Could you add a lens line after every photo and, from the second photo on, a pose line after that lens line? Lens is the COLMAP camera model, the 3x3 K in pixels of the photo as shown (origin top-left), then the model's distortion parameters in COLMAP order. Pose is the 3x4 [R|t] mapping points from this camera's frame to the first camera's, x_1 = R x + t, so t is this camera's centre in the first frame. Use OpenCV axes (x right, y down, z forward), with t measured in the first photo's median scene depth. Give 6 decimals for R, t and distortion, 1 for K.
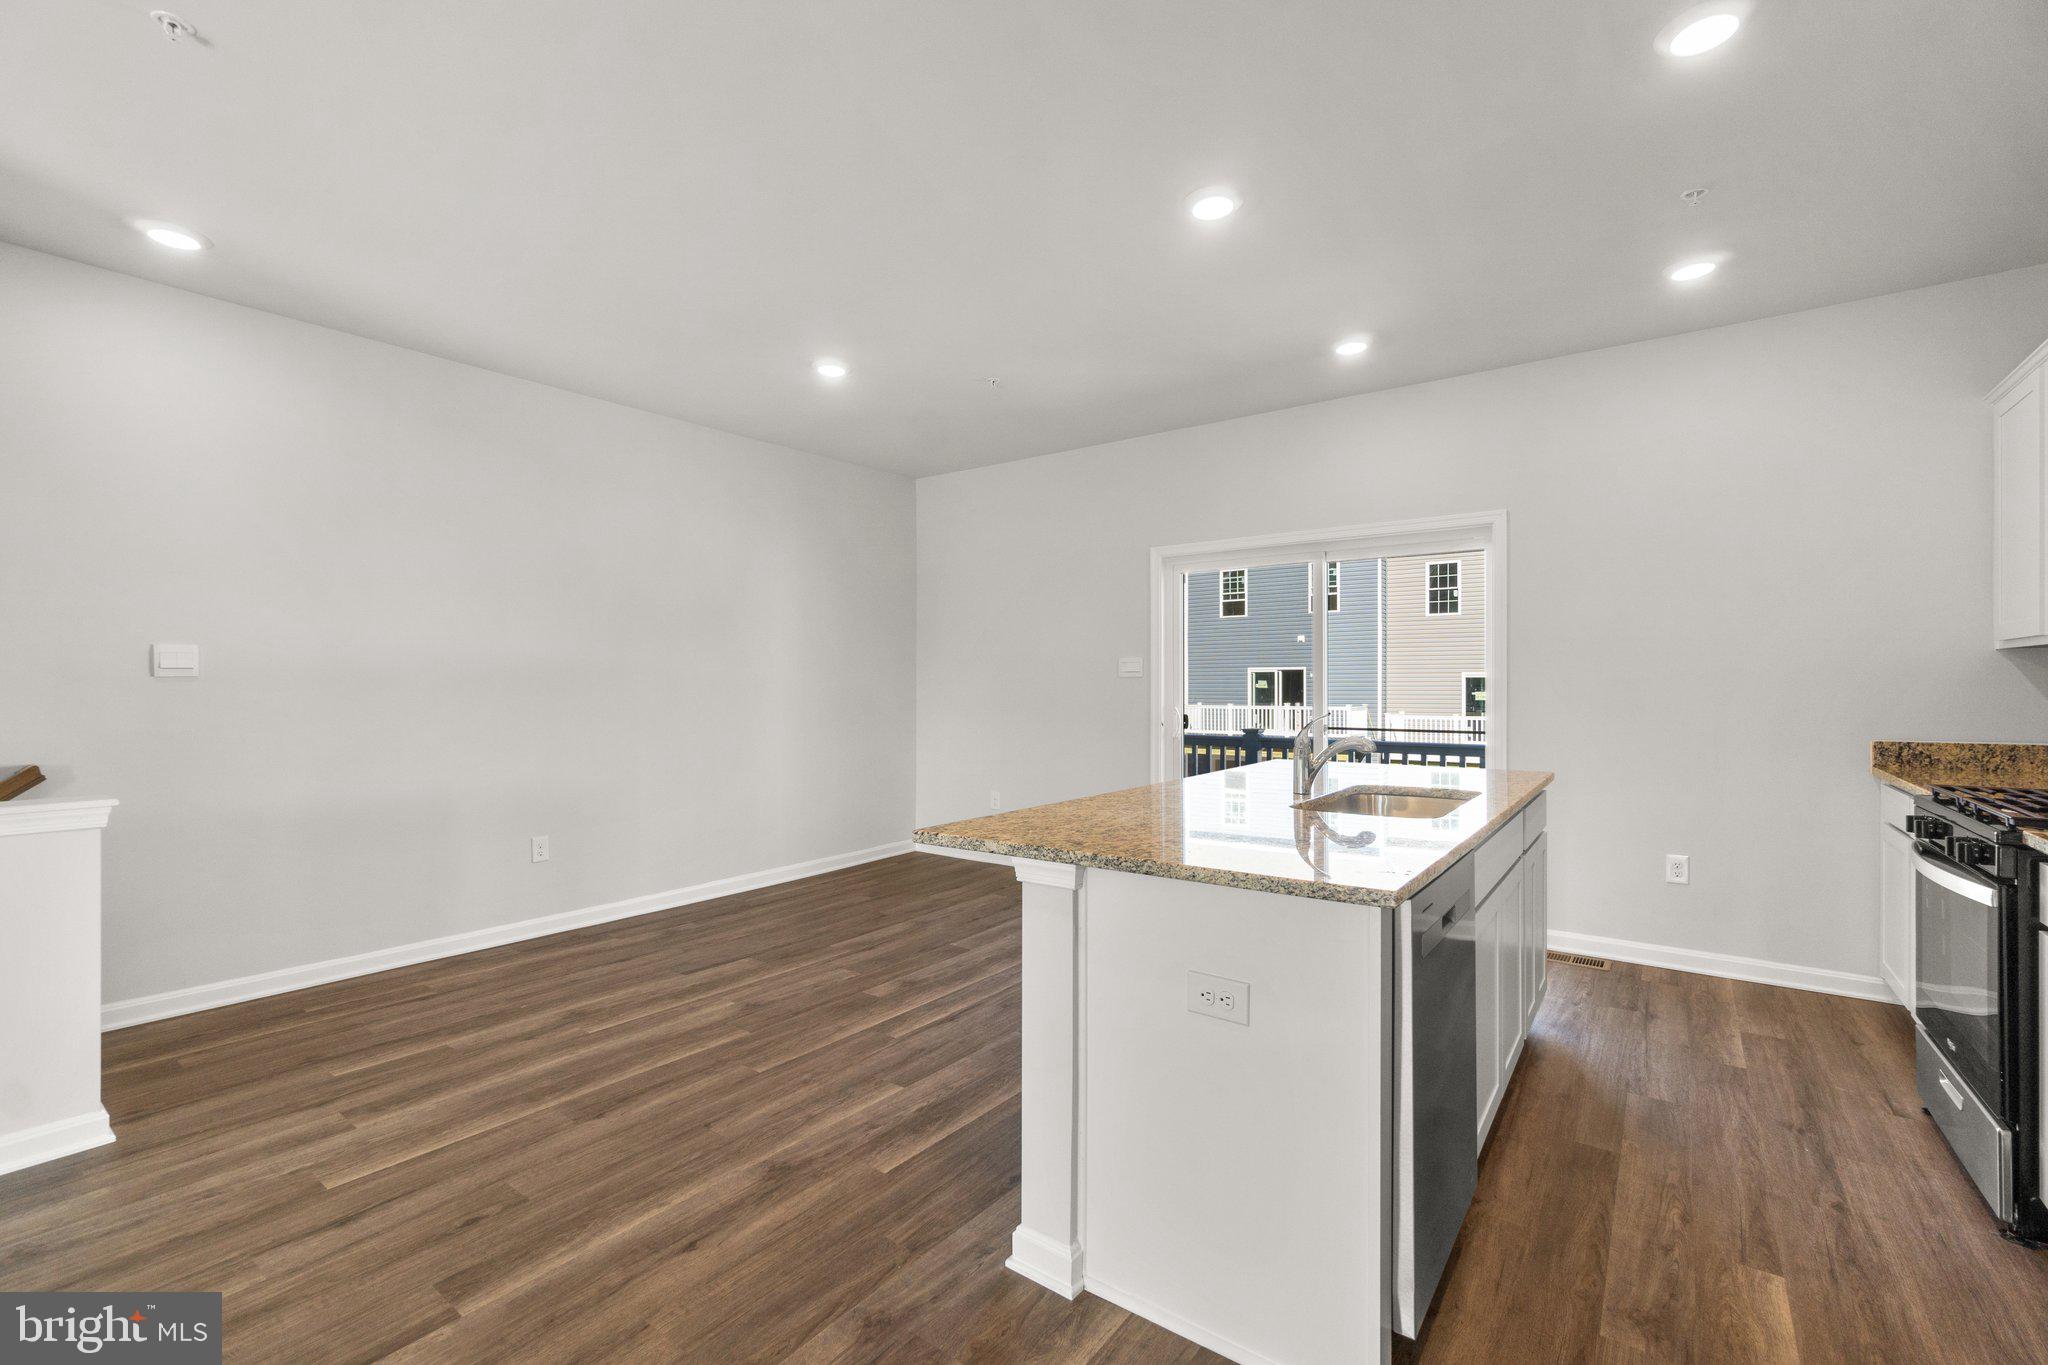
lens RADIAL K [[878.4, 0, 1017.9], [0, 878.4, 677.1], [0, 0, 1]] dist [-0.003253, 0.000233]
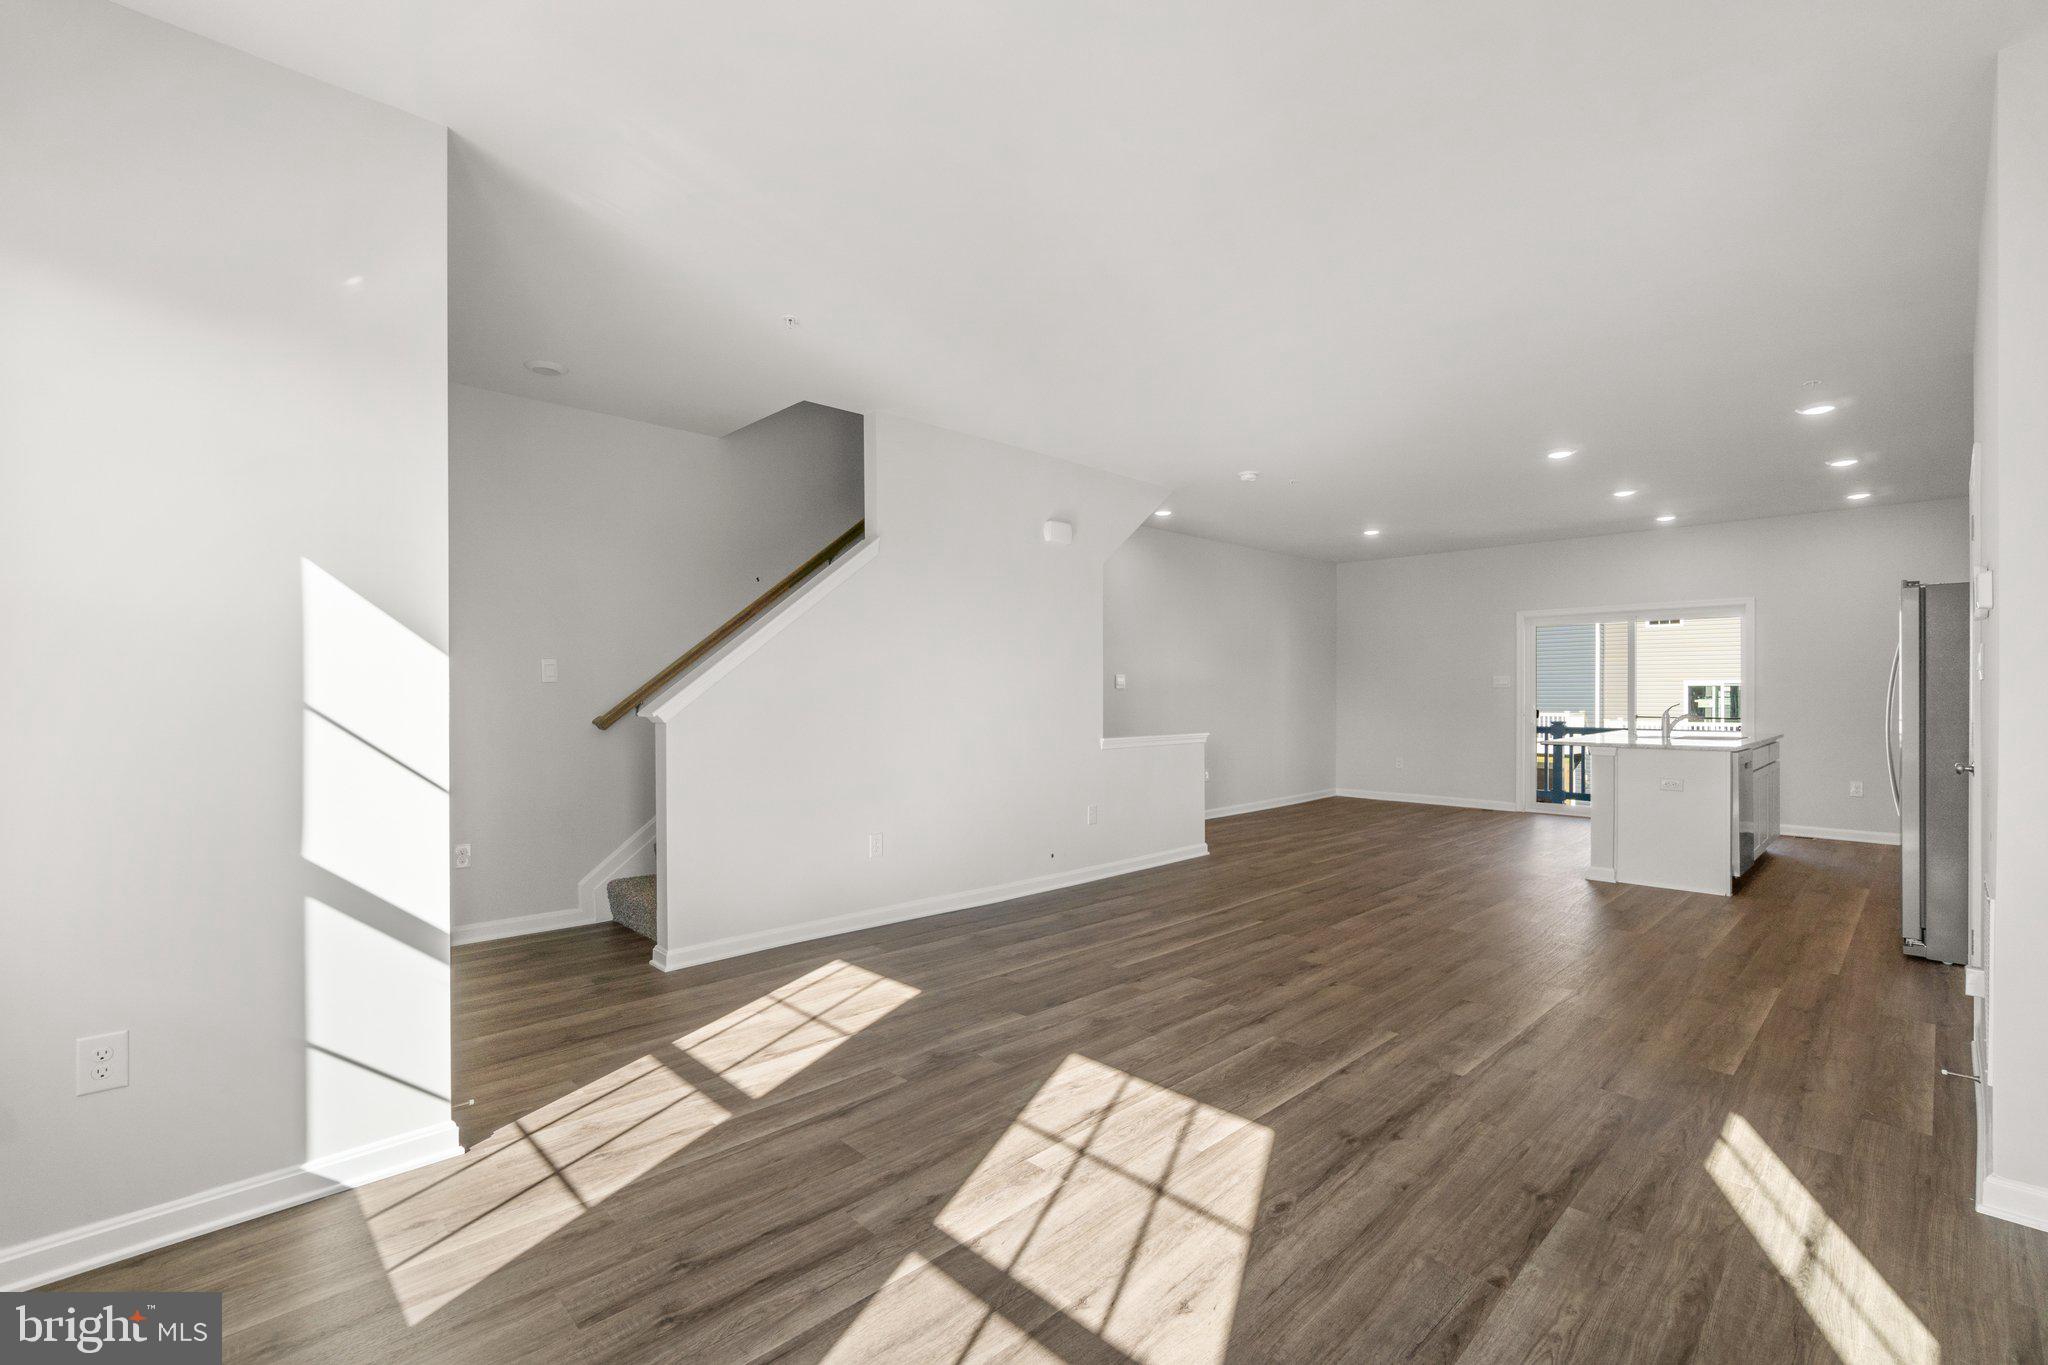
lens RADIAL K [[878.4, 0, 1025.9], [0, 878.4, 689.0], [0, 0, 1]] dist [-0.003253, 0.000233]
pose [[0.986774, -0.000134, -0.162103, -0.685544], [0.000957, 0.999987, 0.004999, -0.009331], [0.162100, -0.005088, 0.986761, -1.115132]]
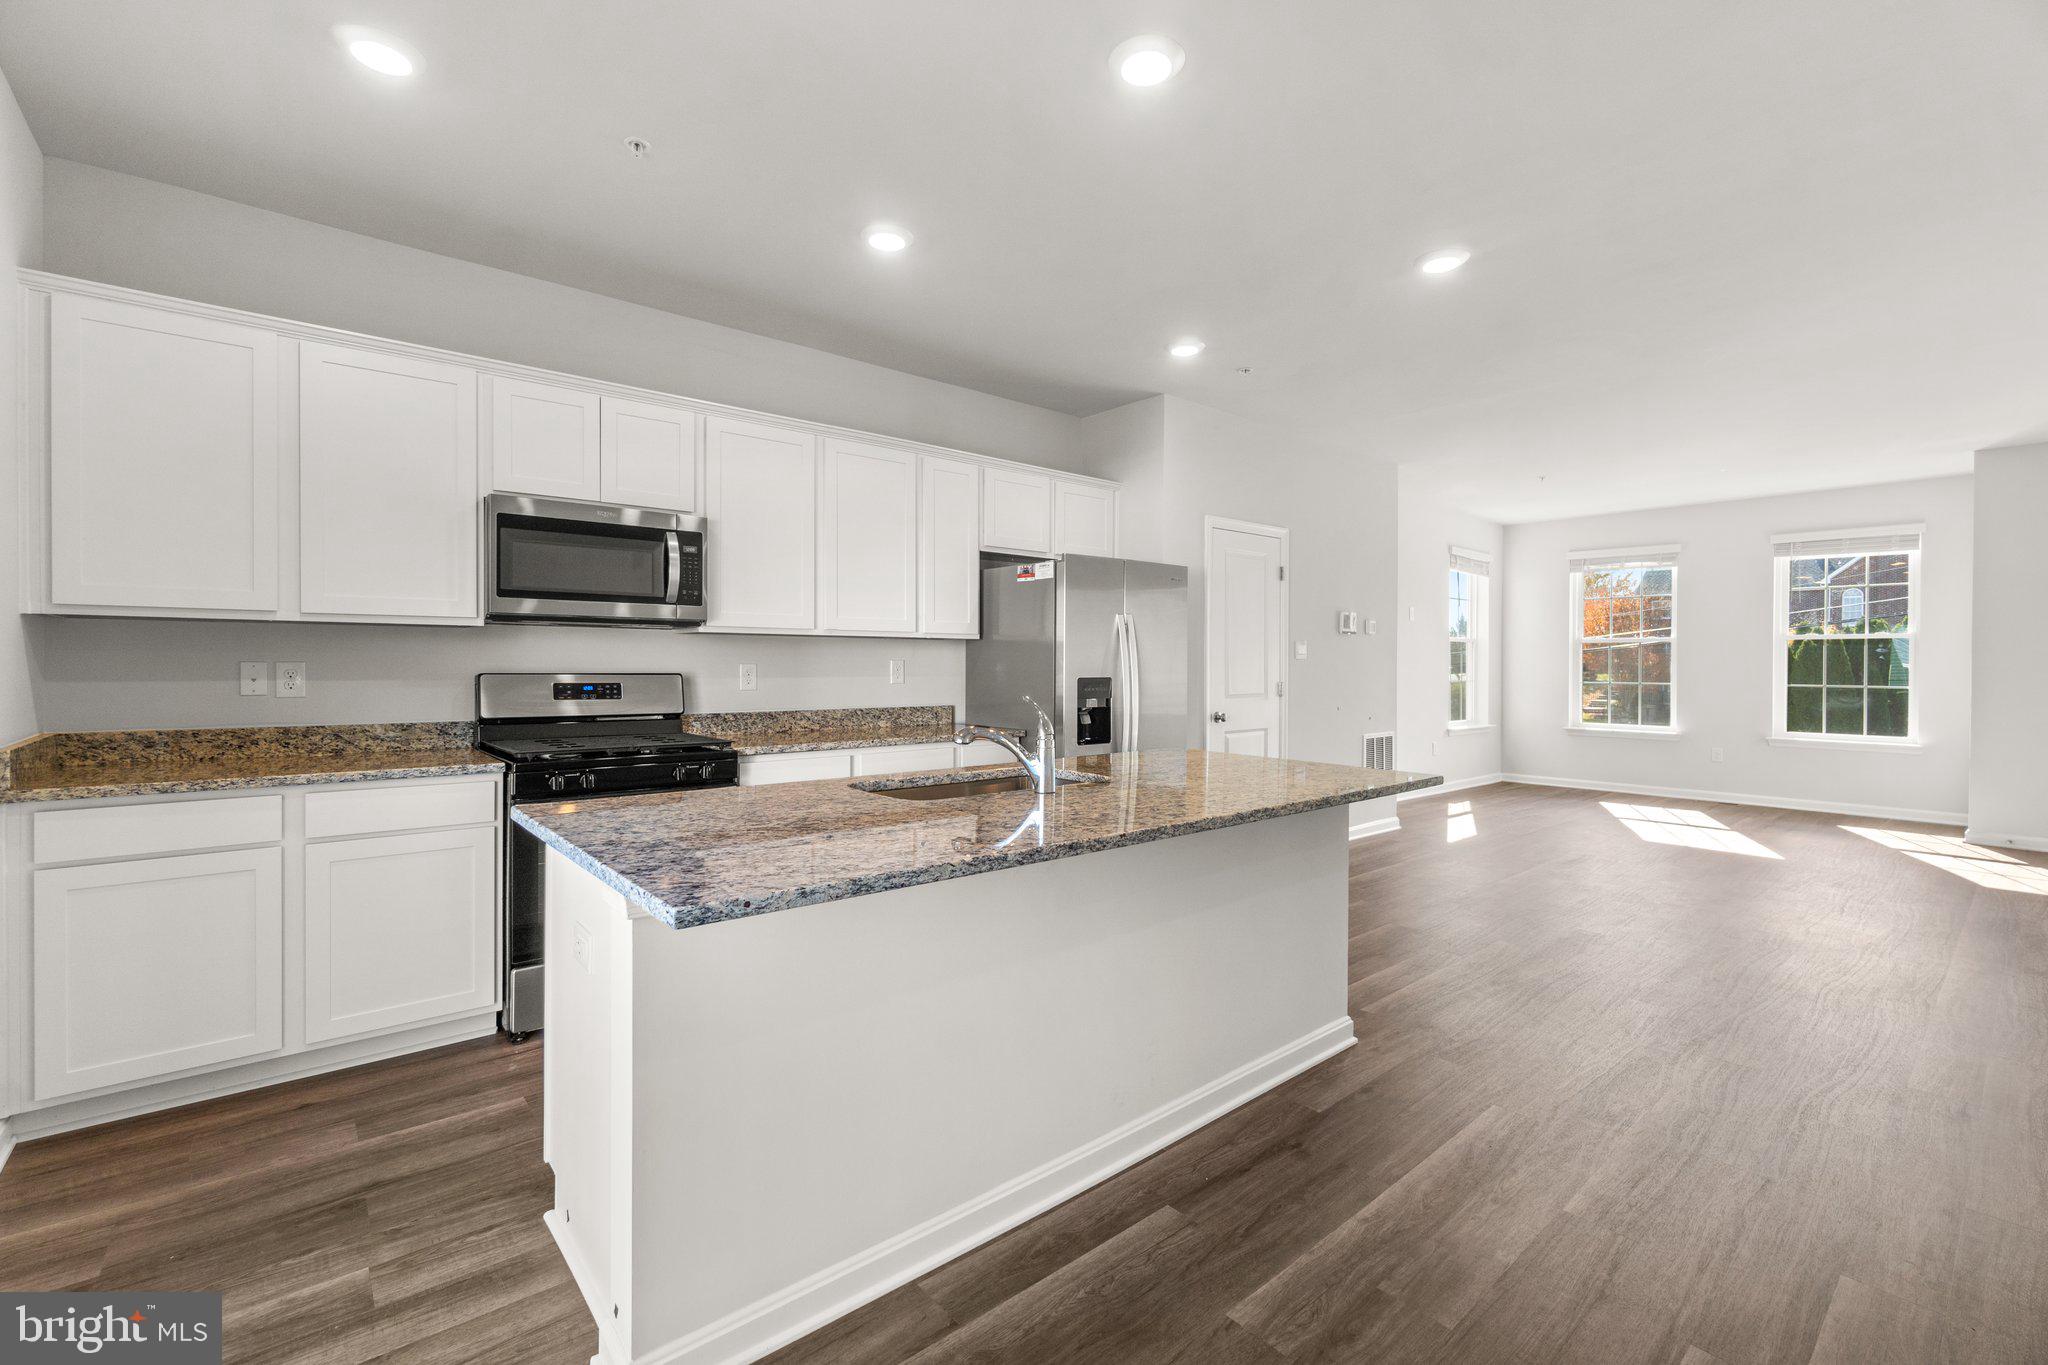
lens RADIAL K [[878.4, 0, 1029.0], [0, 878.4, 672.2], [0, 0, 1]] dist [-0.003253, 0.000233]
pose [[-0.973747, -0.004851, 0.227581, 0.093866], [-0.004541, 0.999988, 0.001886, 0.008807], [-0.227587, 0.000803, -0.973757, 1.242906]]
